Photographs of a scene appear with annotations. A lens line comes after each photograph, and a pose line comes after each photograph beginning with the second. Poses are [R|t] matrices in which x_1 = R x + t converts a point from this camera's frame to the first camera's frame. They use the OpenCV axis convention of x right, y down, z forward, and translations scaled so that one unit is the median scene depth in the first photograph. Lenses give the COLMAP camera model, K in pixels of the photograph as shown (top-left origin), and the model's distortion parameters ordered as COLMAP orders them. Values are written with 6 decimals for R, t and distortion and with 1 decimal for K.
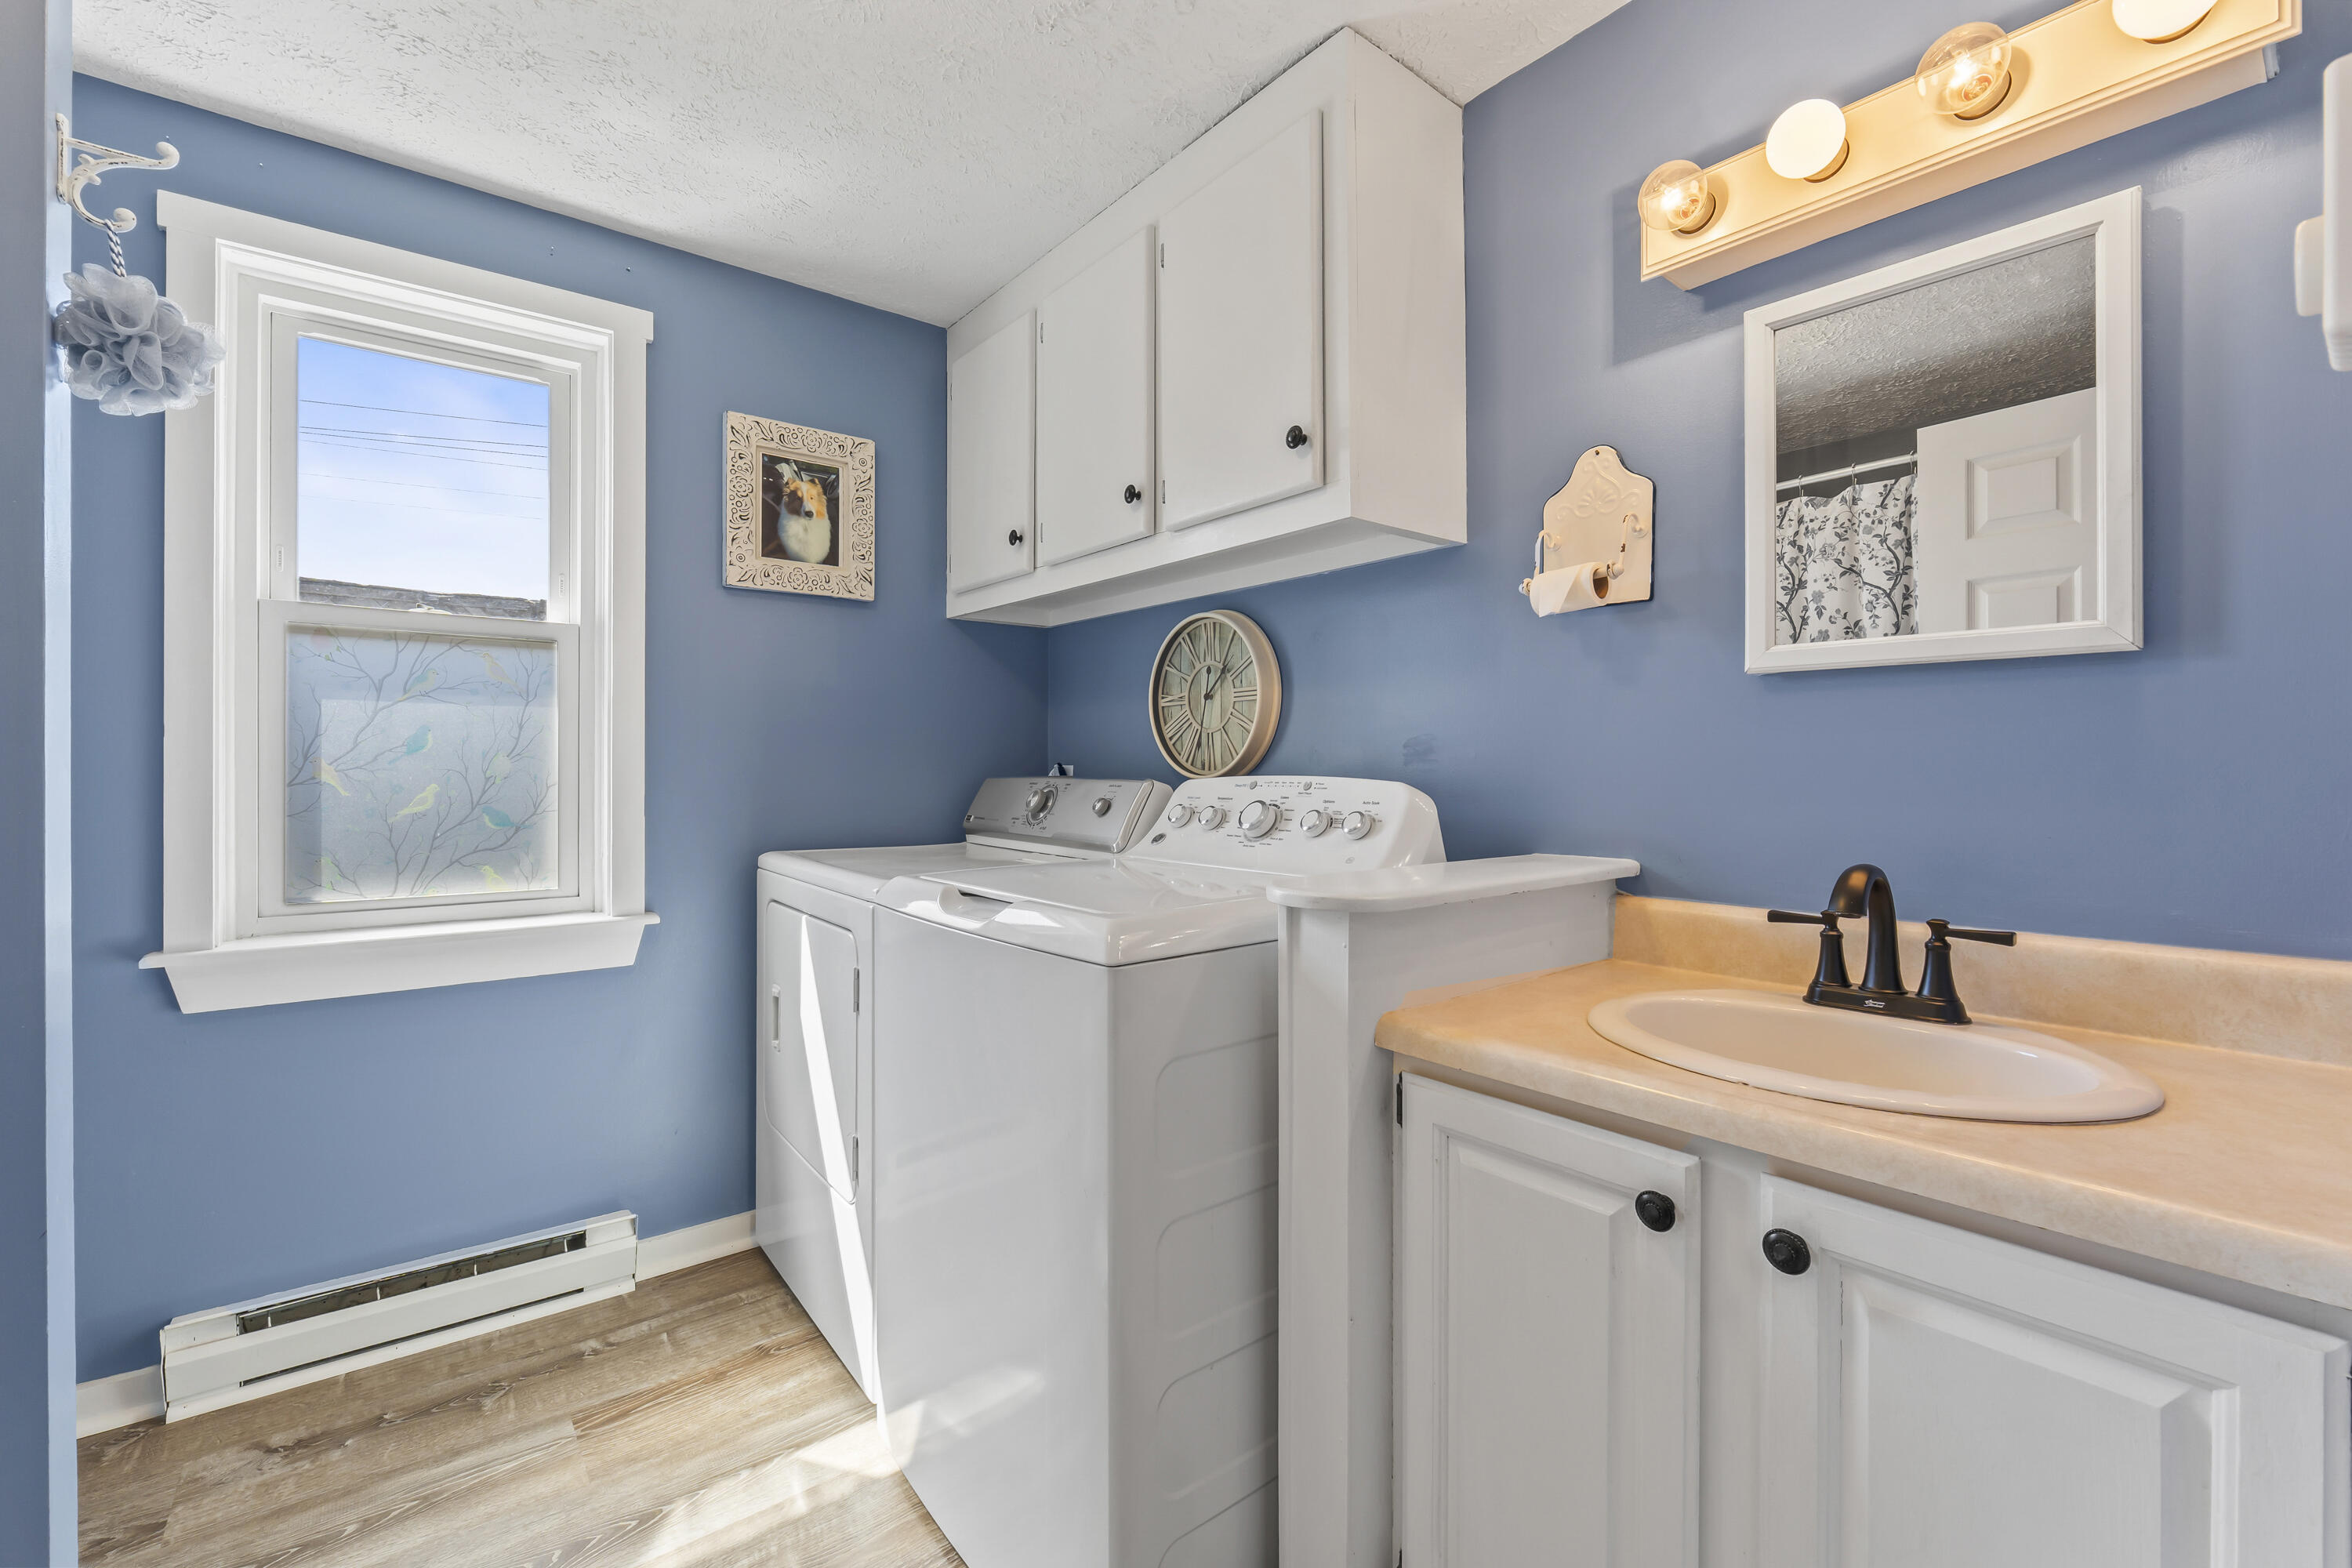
lens RADIAL K [[996.2, 0, 1175.0], [0, 996.2, 770.8], [0, 0, 1]] dist [-0.000943, -0.000018]
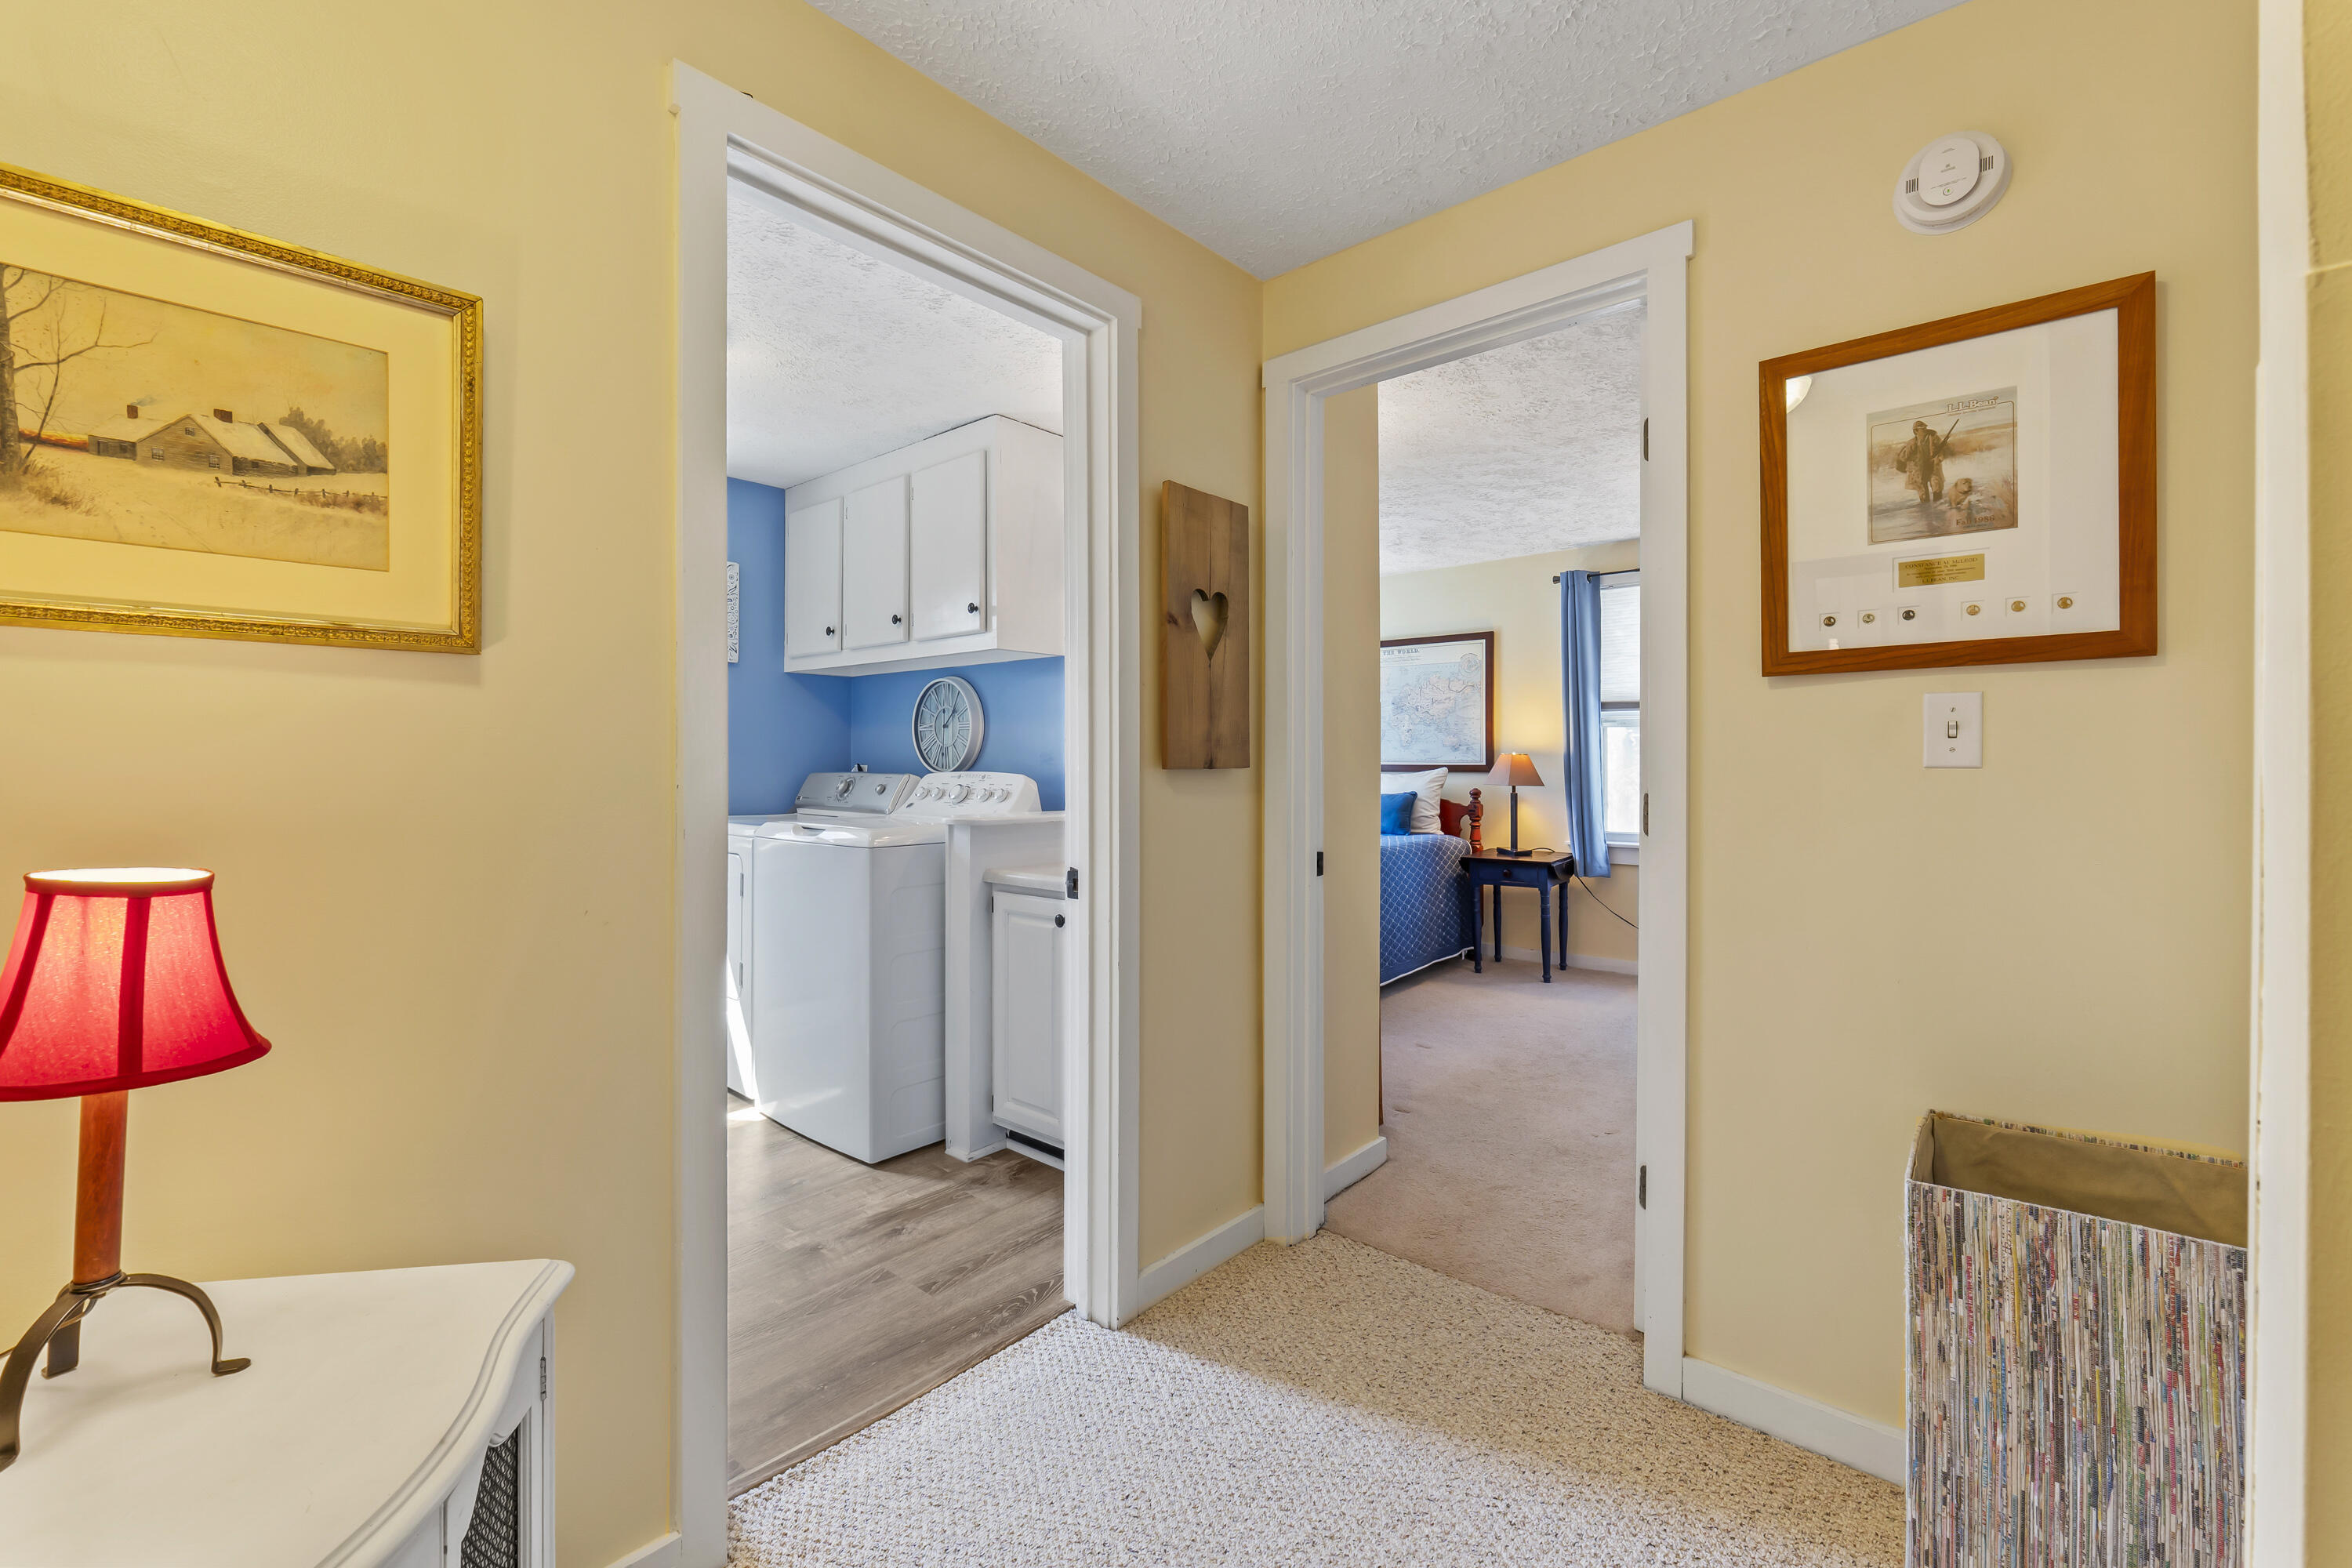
lens RADIAL K [[996.2, 0, 1175.0], [0, 996.2, 770.8], [0, 0, 1]] dist [-0.000943, -0.000018]
pose [[0.984360, 0.003888, 0.176126, 0.129757], [-0.004138, 0.999991, 0.001054, -0.000165], [-0.176120, -0.001767, 0.984367, -0.833710]]
